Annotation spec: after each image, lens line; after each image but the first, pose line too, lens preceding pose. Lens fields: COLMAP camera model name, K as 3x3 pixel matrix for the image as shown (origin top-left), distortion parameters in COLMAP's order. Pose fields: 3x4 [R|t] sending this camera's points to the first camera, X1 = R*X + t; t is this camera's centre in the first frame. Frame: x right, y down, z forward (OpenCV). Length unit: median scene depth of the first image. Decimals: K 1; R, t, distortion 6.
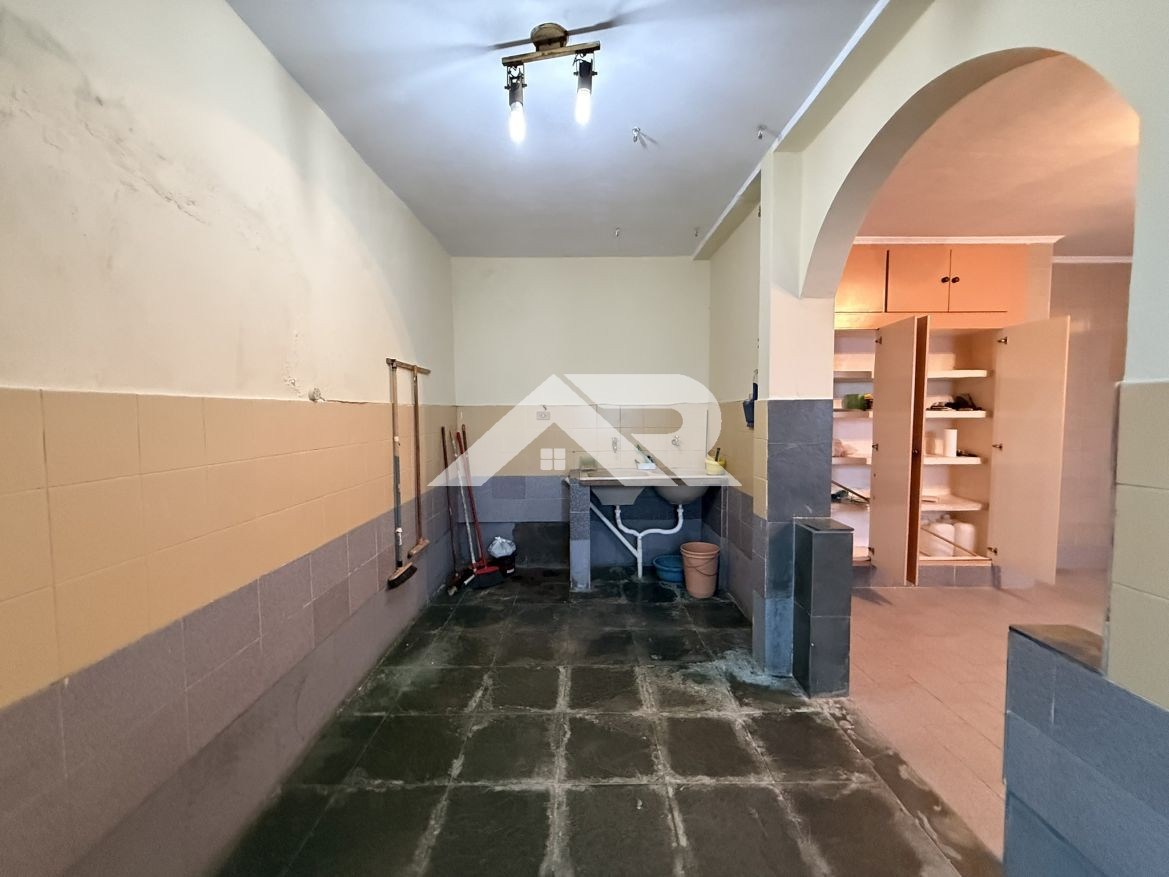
lens RADIAL K [[464.5, 0, 584.3], [0, 464.5, 432.6], [0, 0, 1]] dist [0.000425, 0.000083]
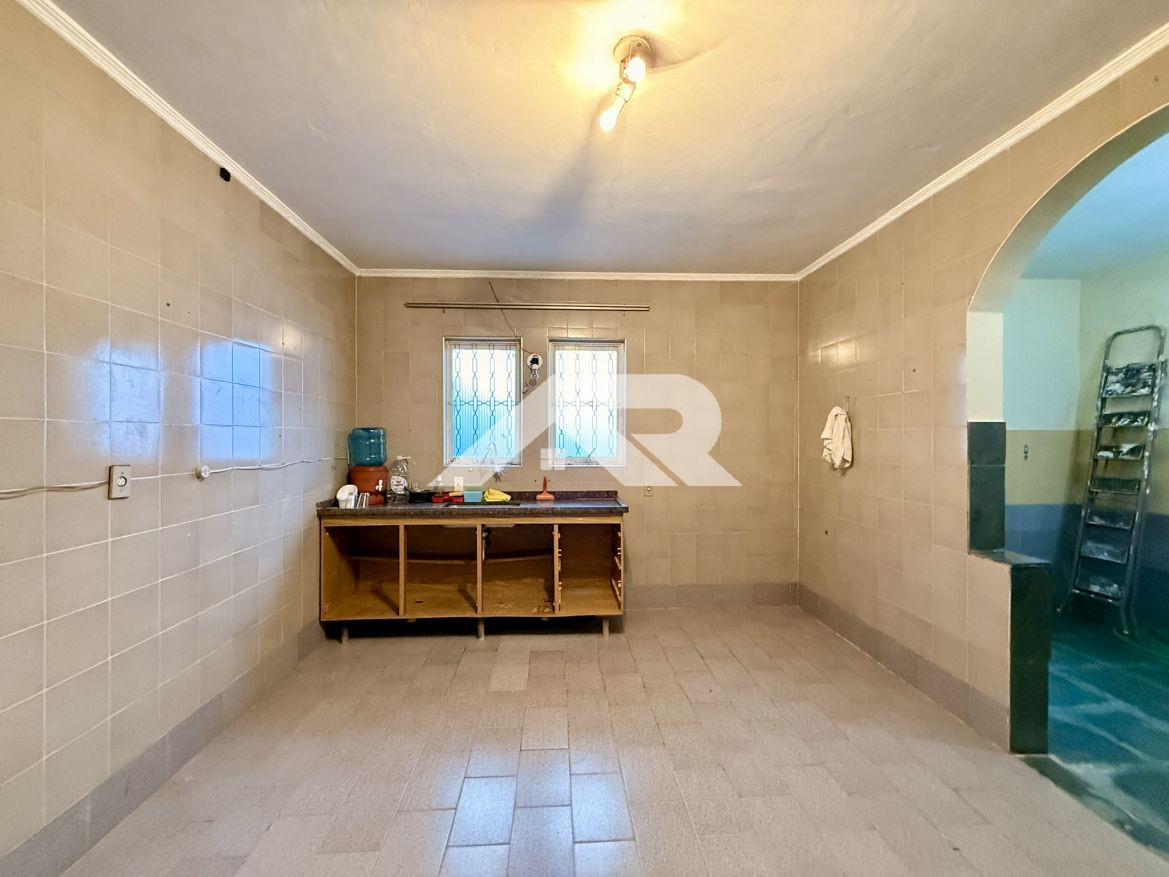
lens RADIAL K [[464.5, 0, 578.9], [0, 464.5, 437.1], [0, 0, 1]] dist [0.000425, 0.000083]
pose [[-0.999022, 0.000459, -0.044205, 0.900335], [-0.001498, 0.999021, 0.044221, -0.035006], [0.044182, 0.044244, -0.998043, 0.864773]]
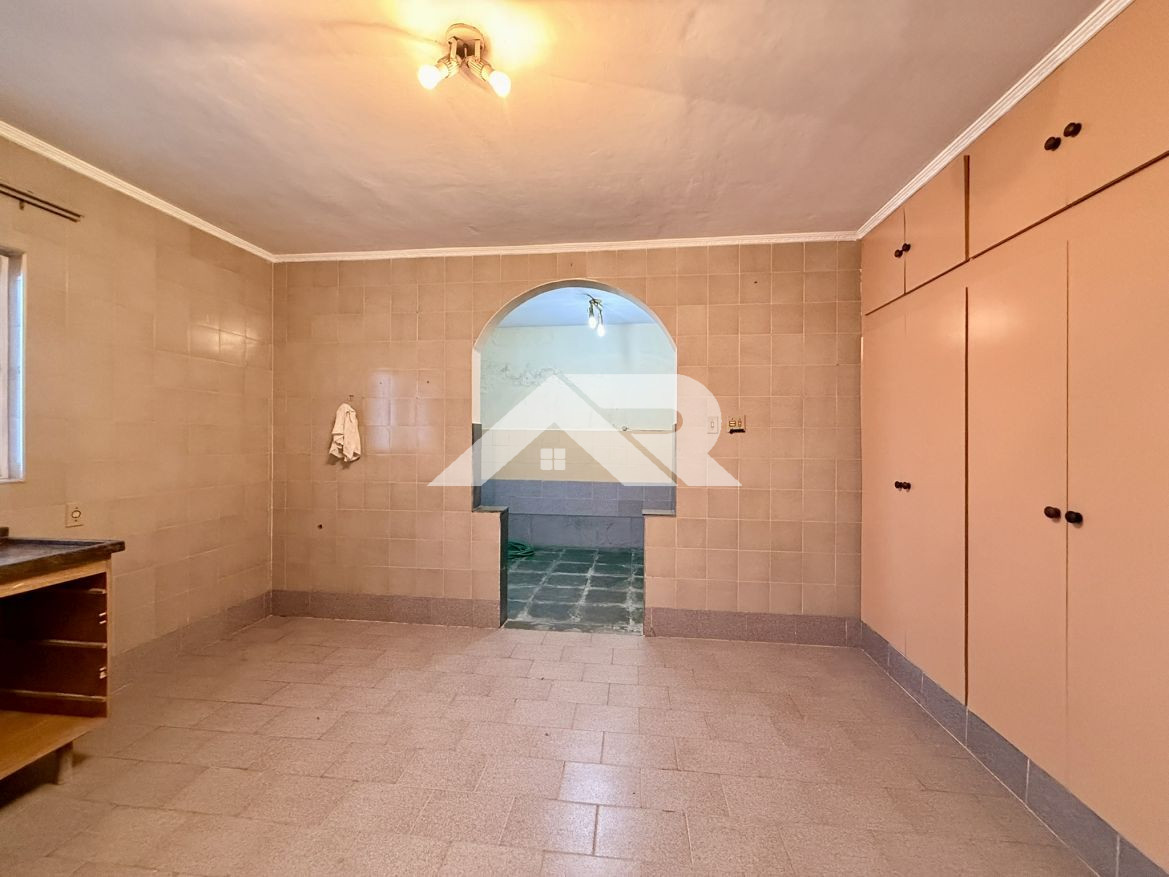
lens RADIAL K [[464.5, 0, 582.5], [0, 464.5, 437.4], [0, 0, 1]] dist [0.000425, 0.000083]
pose [[-0.121511, 0.002608, -0.992587, 1.238862], [-0.050613, 0.998679, 0.008820, -0.019473], [0.991299, 0.051309, -0.121219, 0.598804]]
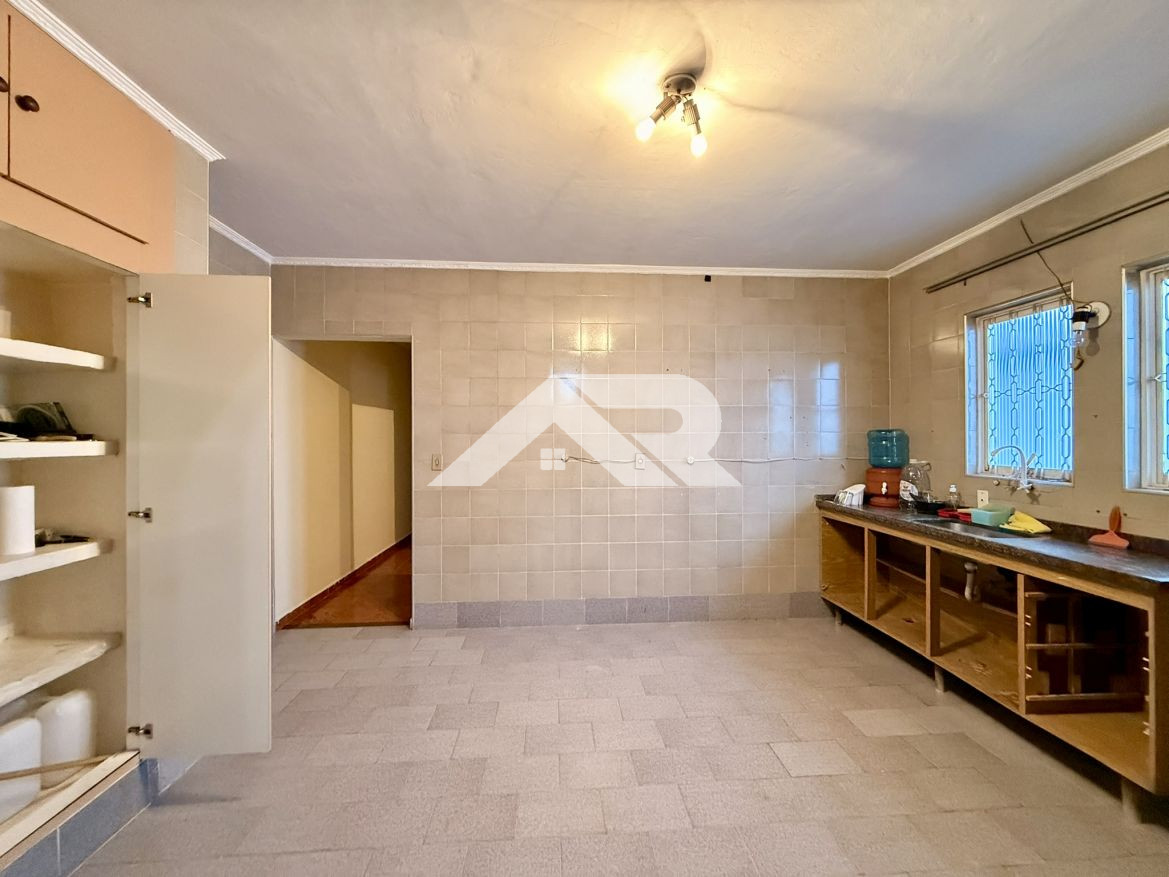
lens RADIAL K [[464.5, 0, 585.8], [0, 464.5, 438.1], [0, 0, 1]] dist [0.000425, 0.000083]
pose [[-0.059208, -0.000536, 0.998246, 0.376469], [0.049703, 0.998758, 0.003484, -0.028167], [-0.997008, 0.049822, -0.059108, 0.560823]]
